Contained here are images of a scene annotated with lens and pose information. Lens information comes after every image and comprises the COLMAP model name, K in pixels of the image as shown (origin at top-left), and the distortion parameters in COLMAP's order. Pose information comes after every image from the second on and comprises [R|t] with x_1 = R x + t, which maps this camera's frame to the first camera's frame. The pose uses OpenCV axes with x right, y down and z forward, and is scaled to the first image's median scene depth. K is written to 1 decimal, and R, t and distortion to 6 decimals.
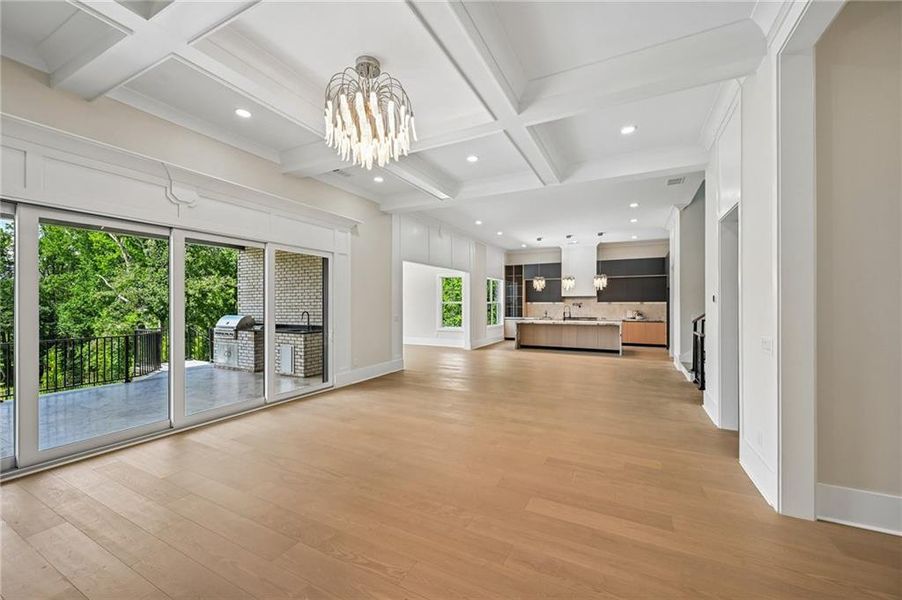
lens RADIAL K [[354.9, 0, 452.8], [0, 354.9, 298.8], [0, 0, 1]] dist [-0.001481, -0.000016]
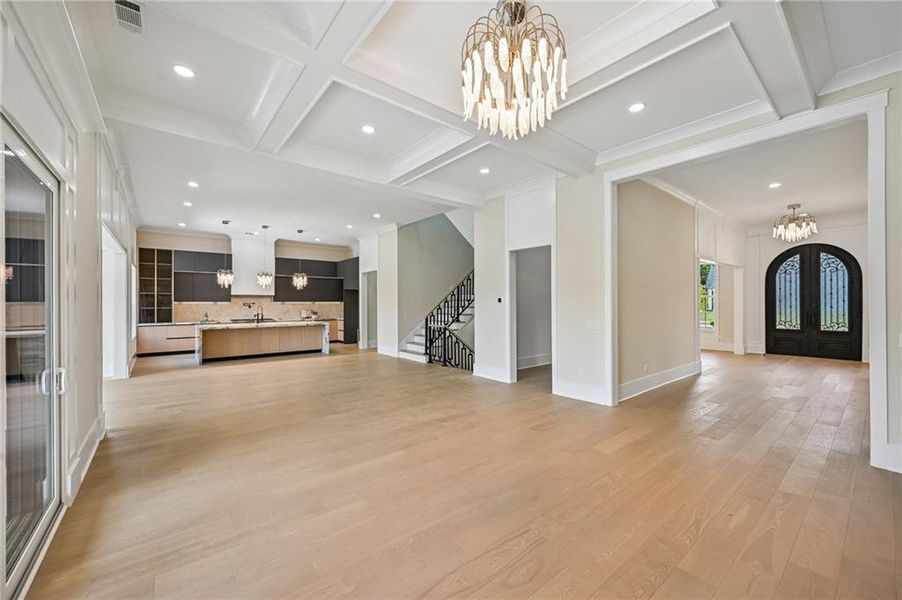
lens RADIAL K [[355.4, 0, 451.0], [0, 355.4, 300.0], [0, 0, 1]] dist [0.000550, 0.000156]
pose [[0.401532, 0.006219, 0.915824, -0.284111], [-0.010466, 0.999943, -0.002201, 0.001863], [-0.915785, -0.008701, 0.401574, 0.220699]]
